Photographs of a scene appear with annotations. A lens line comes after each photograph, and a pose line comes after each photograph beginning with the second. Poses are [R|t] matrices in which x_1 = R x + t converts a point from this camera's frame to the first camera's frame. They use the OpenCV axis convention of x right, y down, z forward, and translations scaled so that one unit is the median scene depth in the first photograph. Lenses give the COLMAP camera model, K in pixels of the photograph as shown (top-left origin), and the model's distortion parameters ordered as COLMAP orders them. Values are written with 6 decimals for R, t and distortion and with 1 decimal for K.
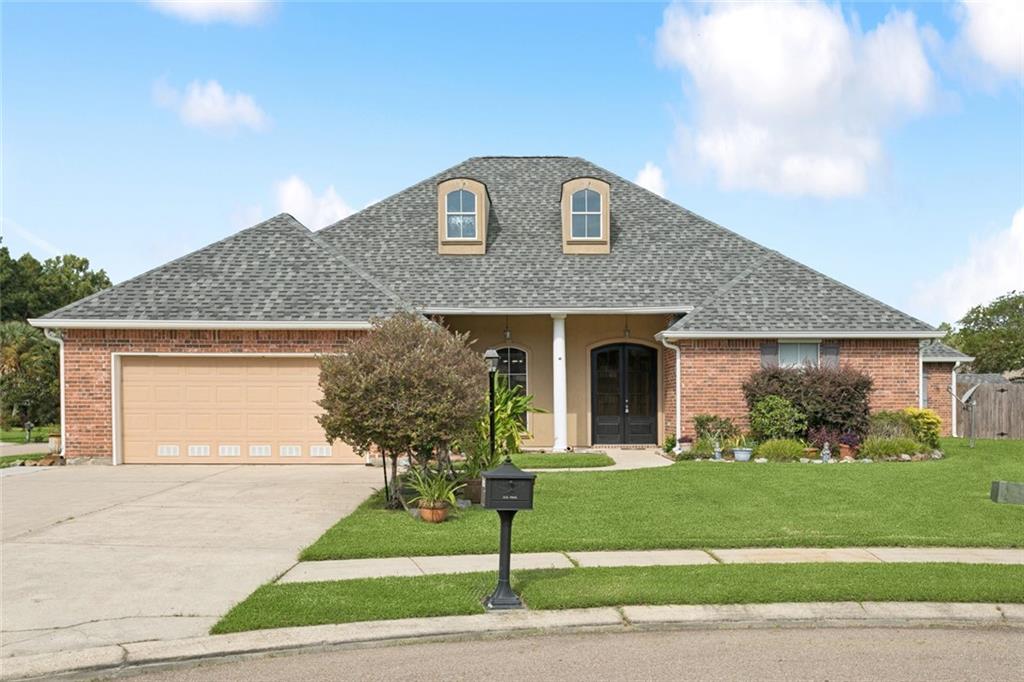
lens RADIAL K [[985.4, 0, 512.0], [0, 985.4, 341.0], [0, 0, 1]] dist [0.005537, 0.015907]
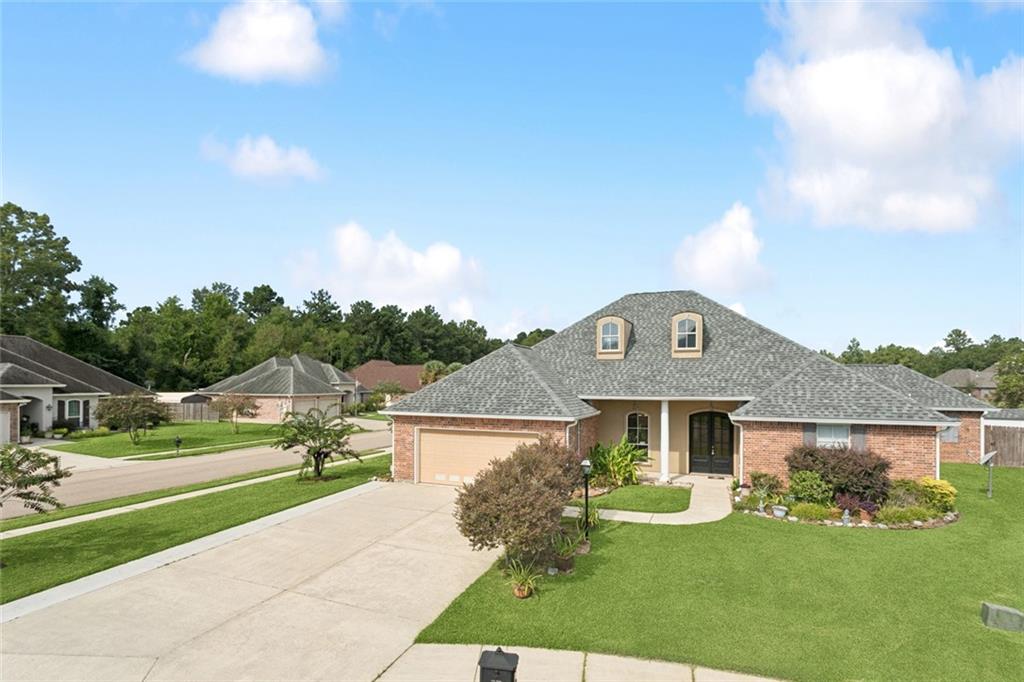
lens RADIAL K [[474.8, 0, 500.0], [0, 474.8, 343.4], [0, 0, 1]] dist [0.002782, -0.000061]
pose [[0.922894, -0.004135, -0.385033, 0.100337], [0.005049, 0.999986, 0.001361, -0.123781], [0.385022, -0.003200, 0.922902, 0.133781]]
